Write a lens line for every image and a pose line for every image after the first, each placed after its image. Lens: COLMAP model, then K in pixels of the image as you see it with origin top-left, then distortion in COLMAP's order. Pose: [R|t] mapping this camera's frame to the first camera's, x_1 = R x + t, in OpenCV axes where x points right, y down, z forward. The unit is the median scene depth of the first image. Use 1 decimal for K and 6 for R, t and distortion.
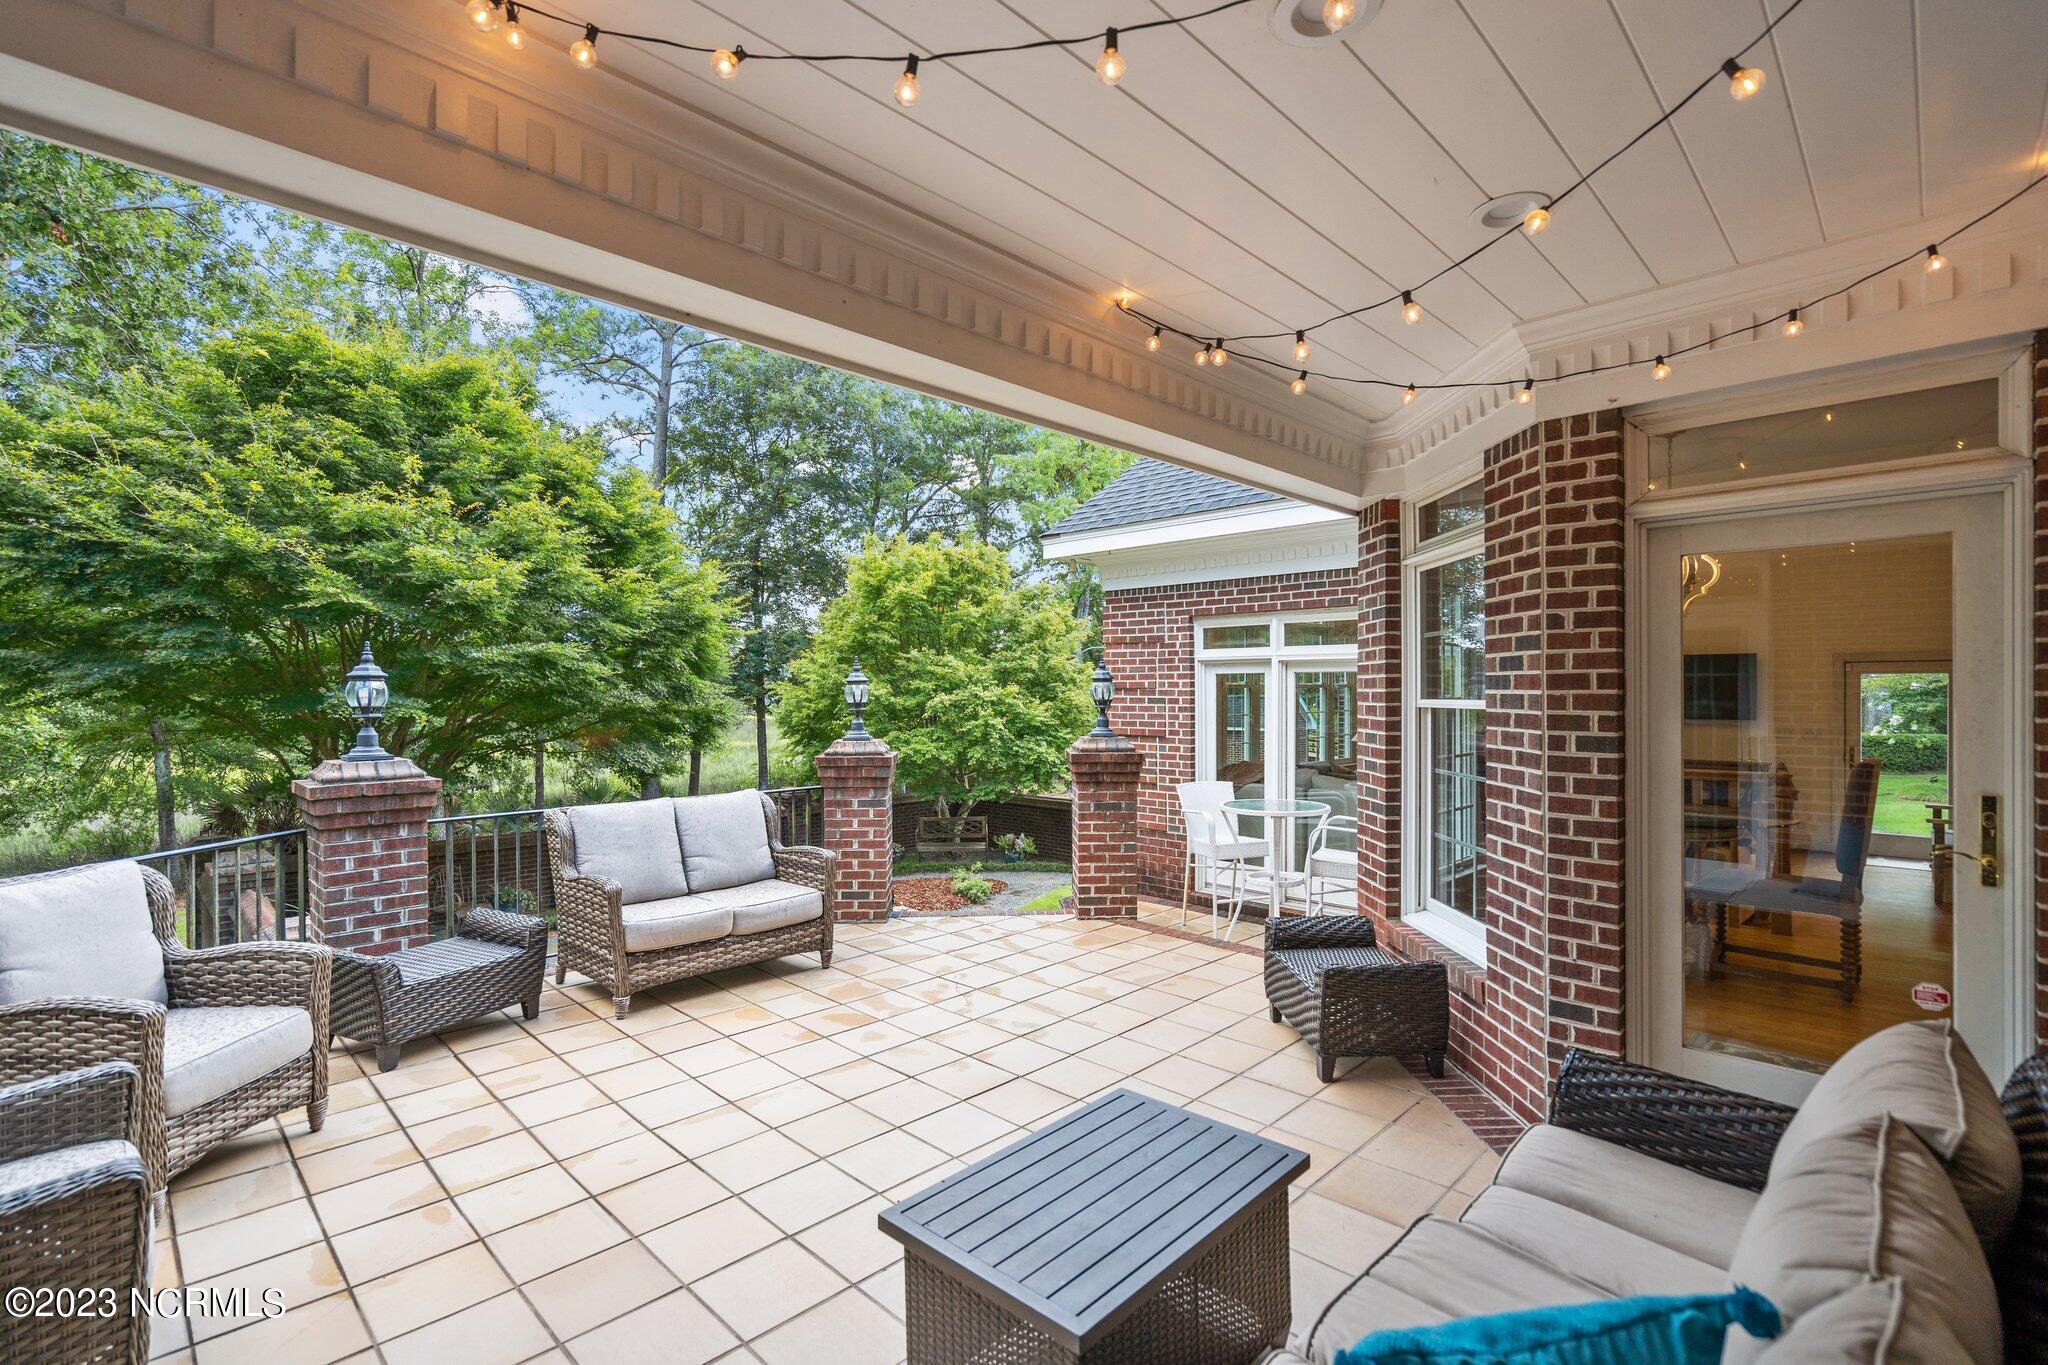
lens RADIAL K [[934.9, 0, 1024.4], [0, 934.9, 692.1], [0, 0, 1]] dist [-0.001765, 0.000013]
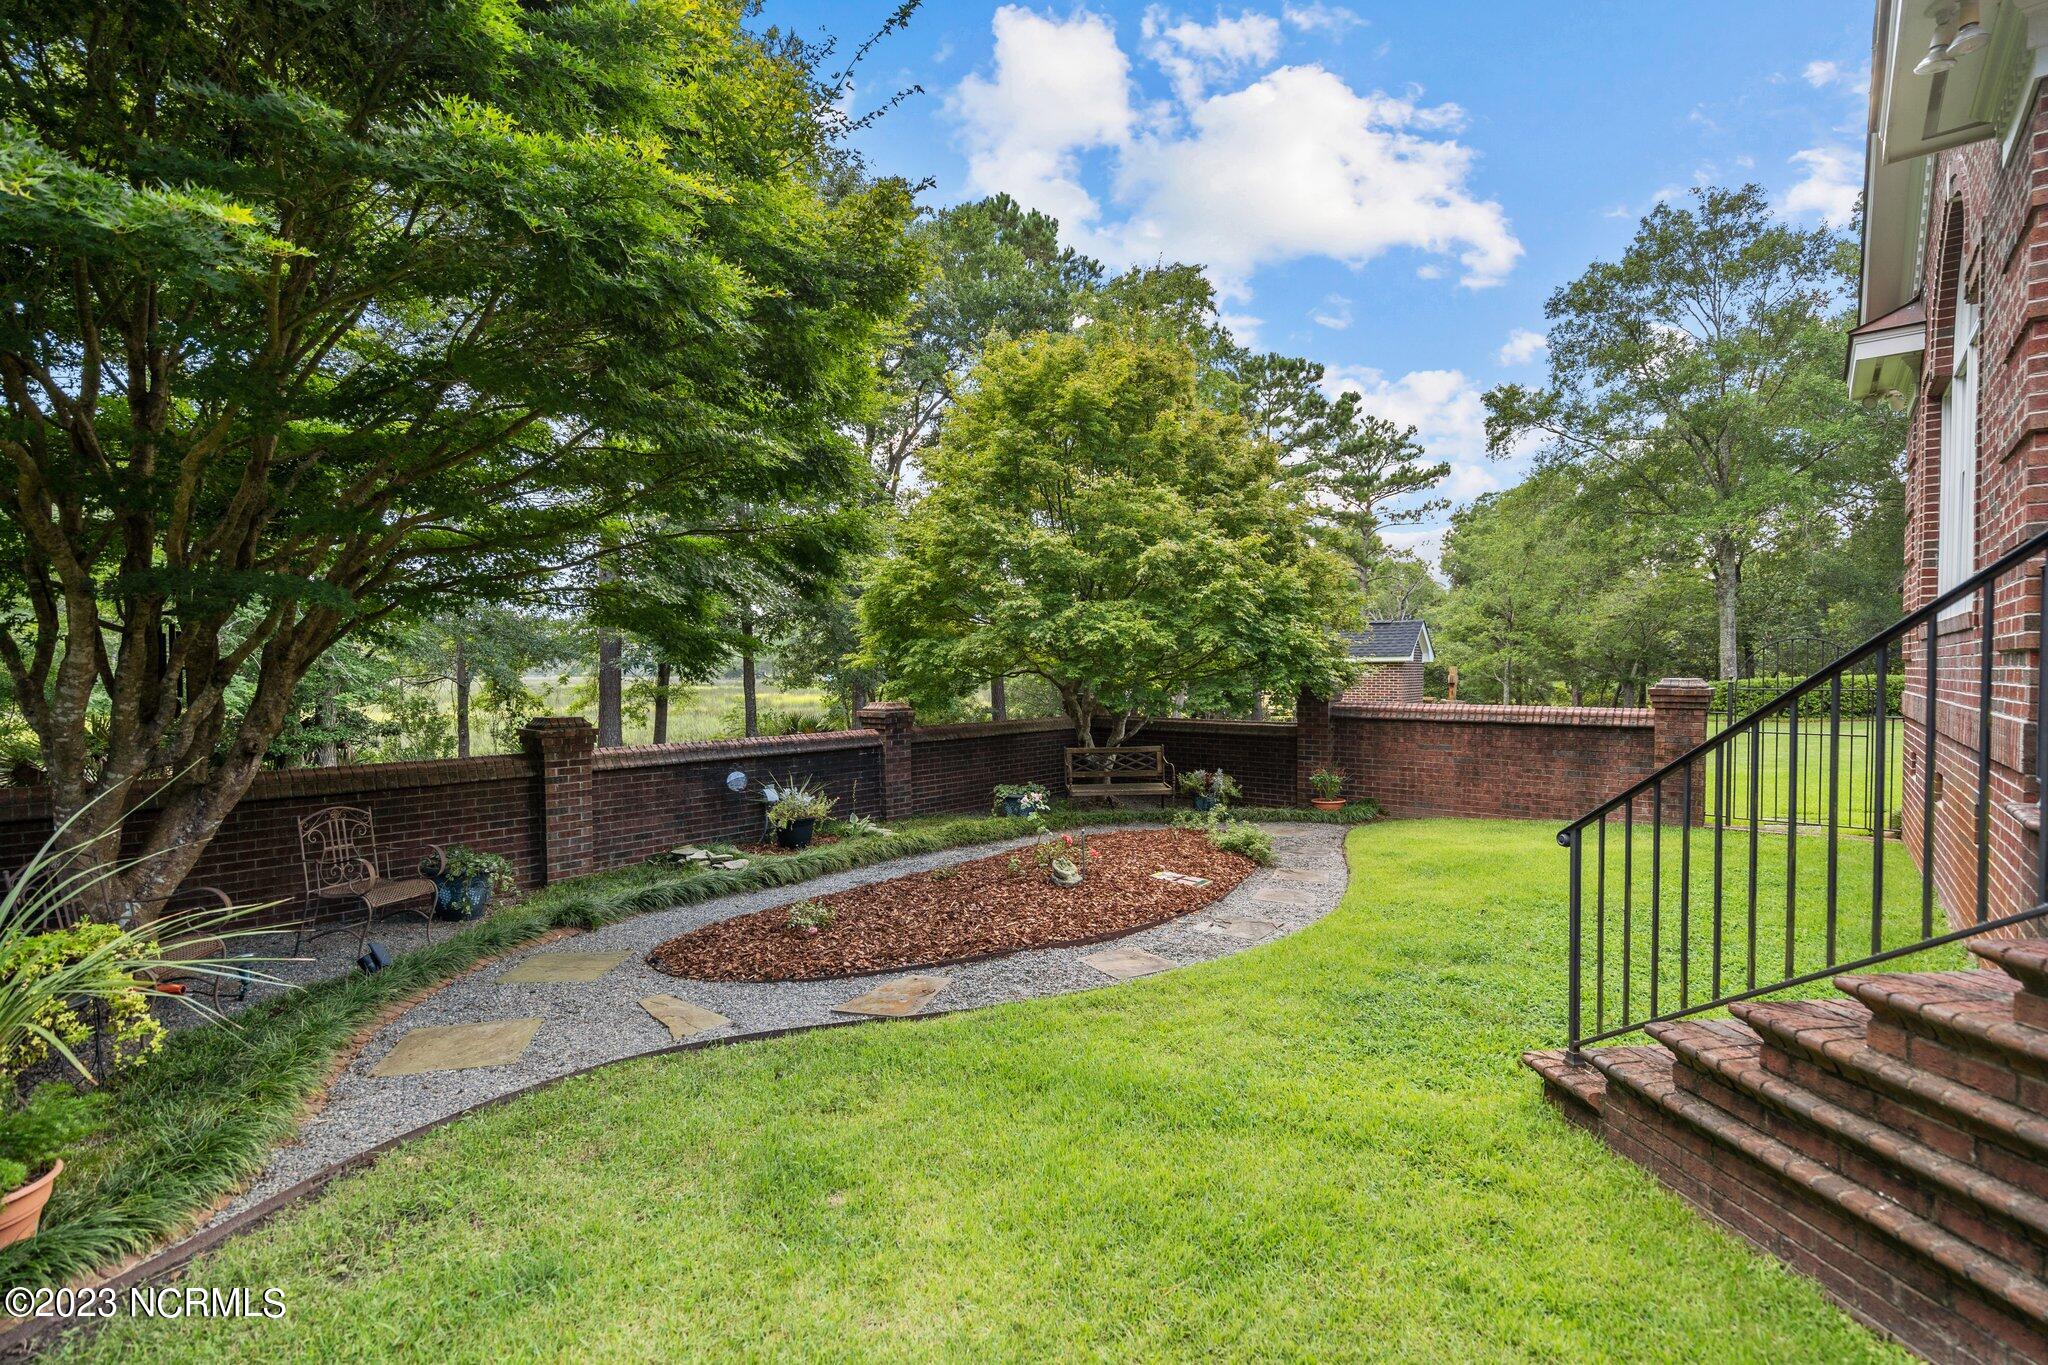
lens RADIAL K [[934.9, 0, 1024.4], [0, 934.9, 692.1], [0, 0, 1]] dist [-0.001765, 0.000013]
pose [[0.996745, -0.003045, 0.080560, -0.414523], [0.001131, 0.999716, 0.023788, 0.159673], [-0.080610, -0.023619, 0.996466, 0.662362]]
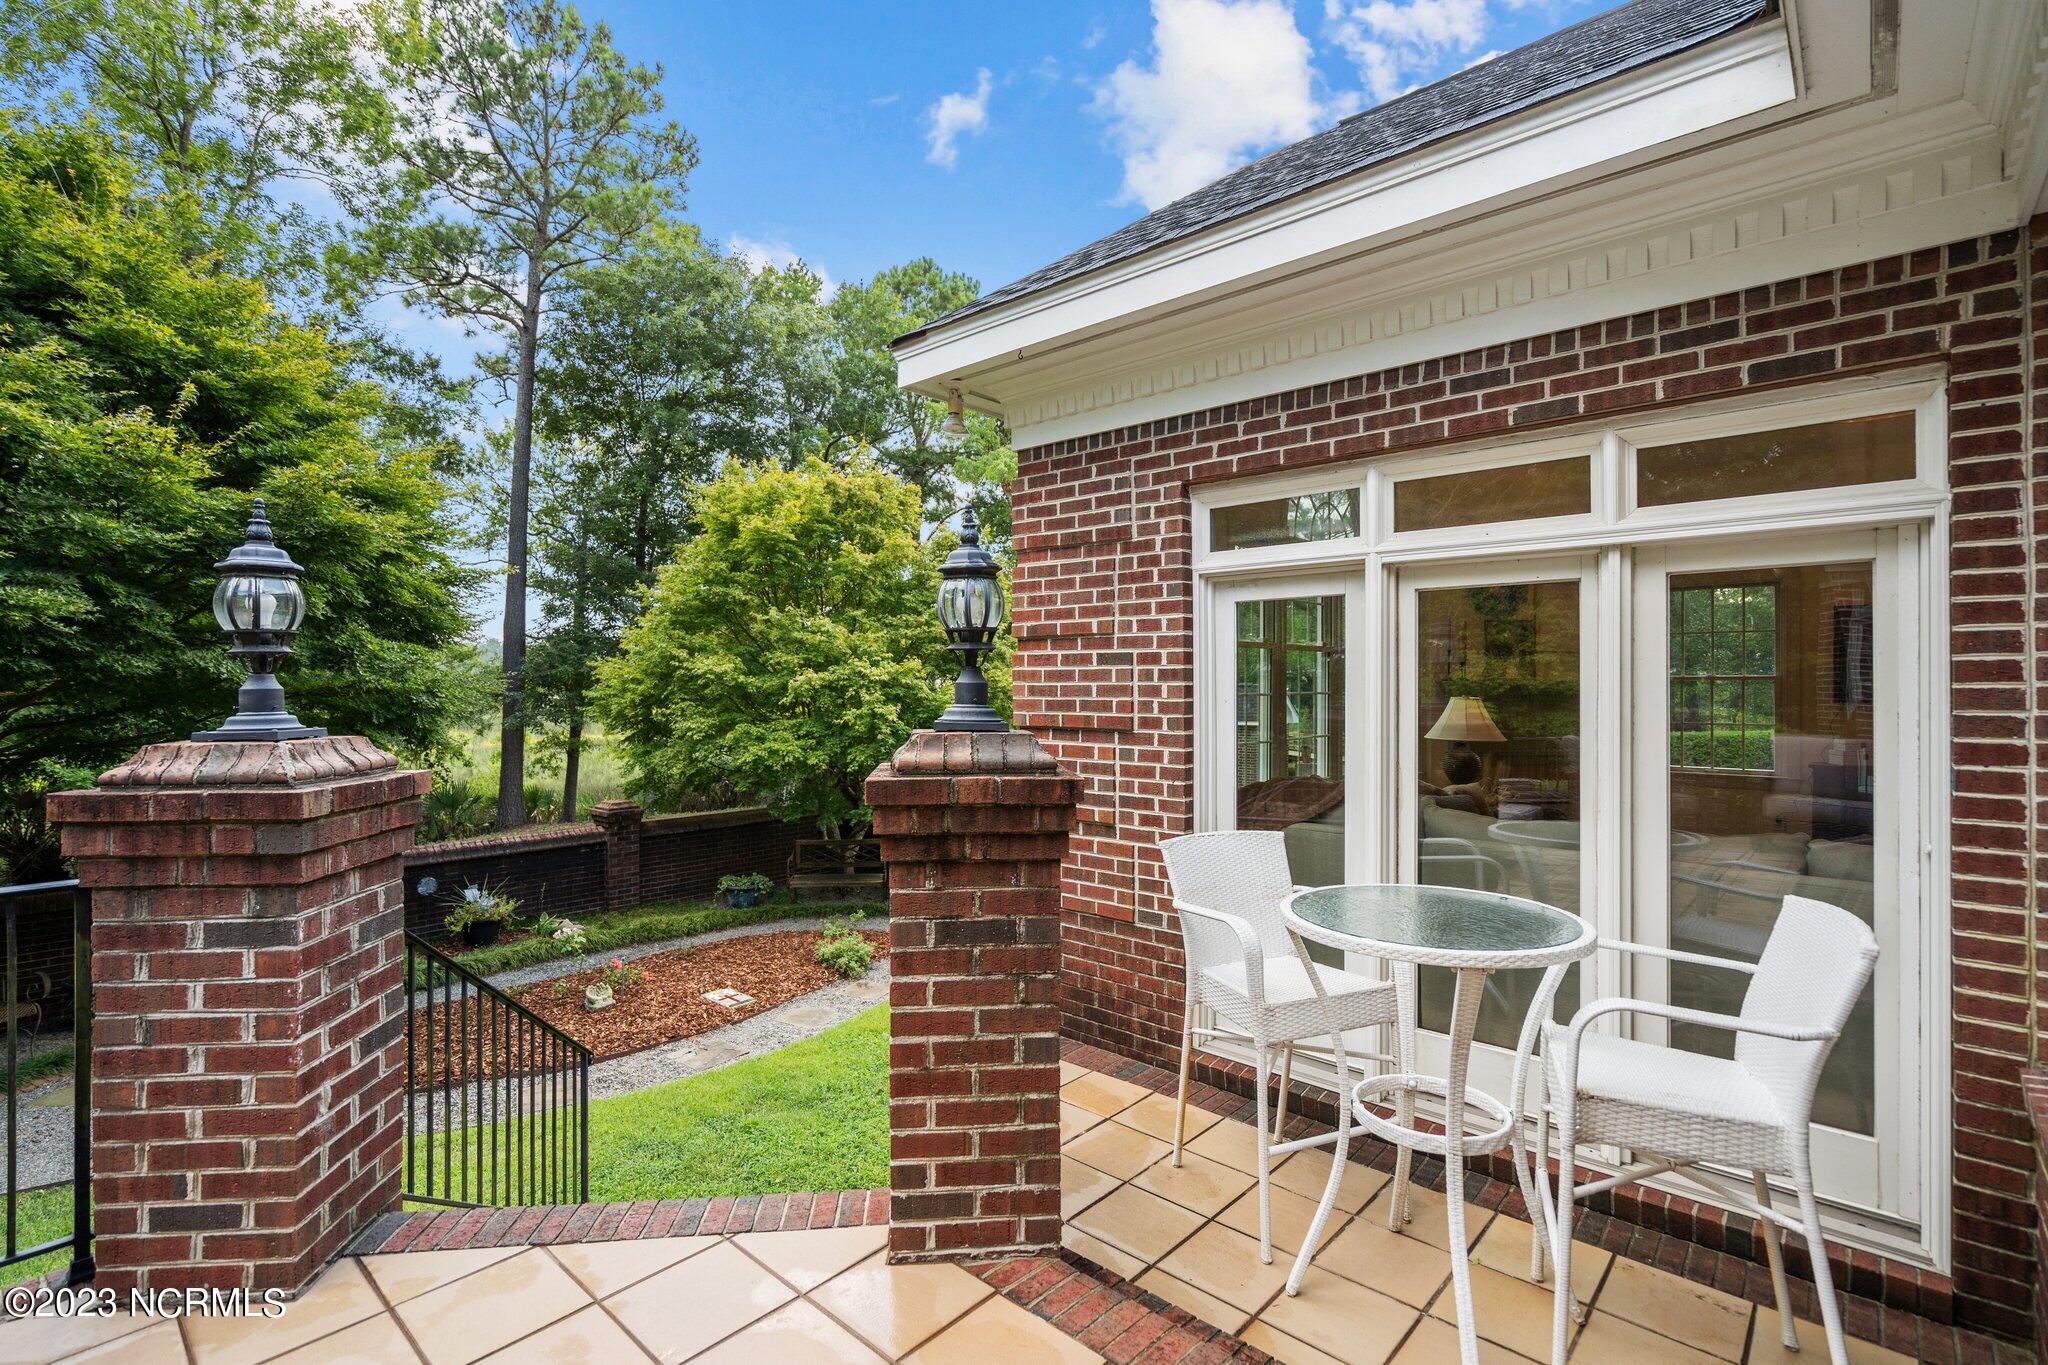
lens RADIAL K [[941.7, 0, 1024.0], [0, 941.7, 682.5], [0, 0, 1]] dist [0.000079, 0.000981]
pose [[0.998894, 0.002541, 0.046945, 0.070324], [-0.002321, 0.999986, -0.004751, 0.024695], [-0.046957, 0.004637, 0.998886, 0.506853]]
